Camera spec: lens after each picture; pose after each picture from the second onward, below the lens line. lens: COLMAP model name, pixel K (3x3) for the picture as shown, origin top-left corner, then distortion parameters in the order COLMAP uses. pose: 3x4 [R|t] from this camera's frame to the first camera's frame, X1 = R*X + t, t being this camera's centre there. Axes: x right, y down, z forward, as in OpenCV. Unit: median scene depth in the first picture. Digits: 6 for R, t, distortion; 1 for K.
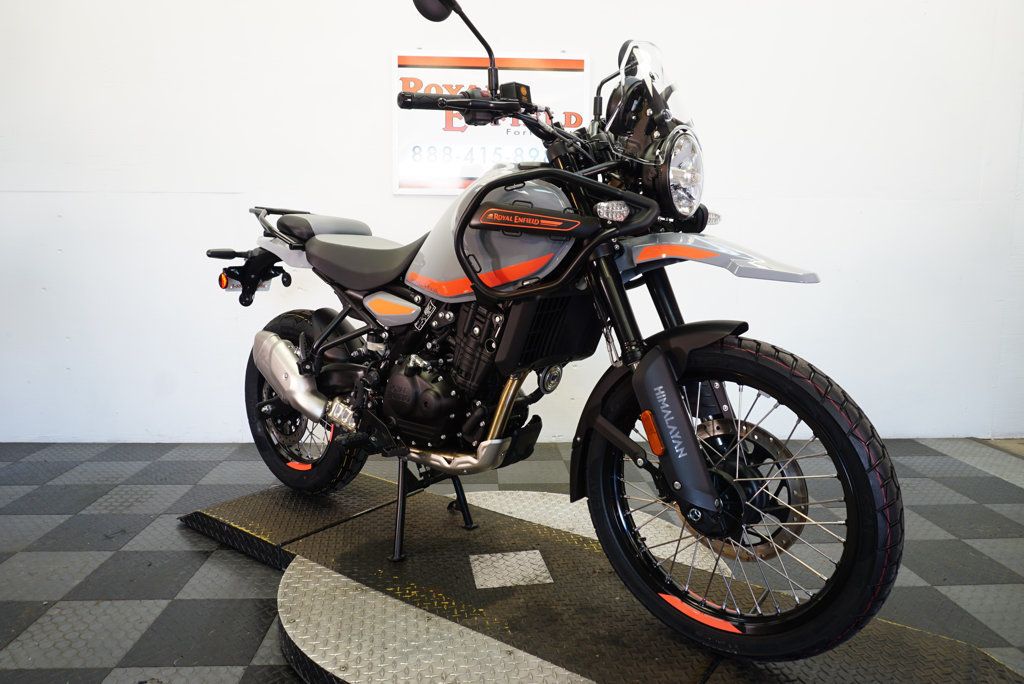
lens RADIAL K [[687.9, 0, 510.8], [0, 687.9, 340.3], [0, 0, 1]] dist [-0.053748, 0.036368]
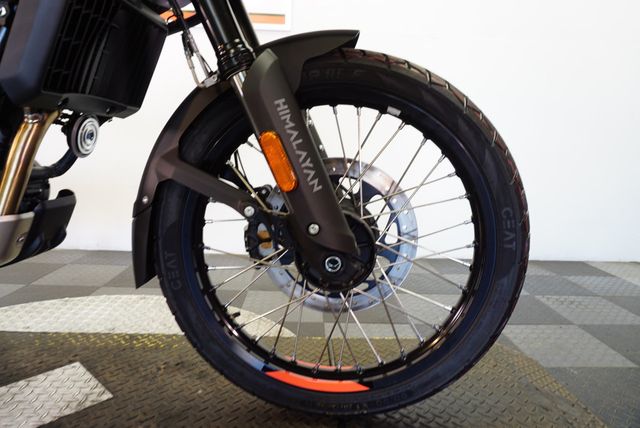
lens RADIAL K [[429.9, 0, 319.3], [0, 429.9, 212.9], [0, 0, 1]] dist [-0.053748, 0.036368]
pose [[0.785610, -0.078067, 0.613777, -0.038735], [0.054524, 0.996884, 0.057006, 0.148012], [-0.616315, -0.011319, 0.787419, 0.546516]]
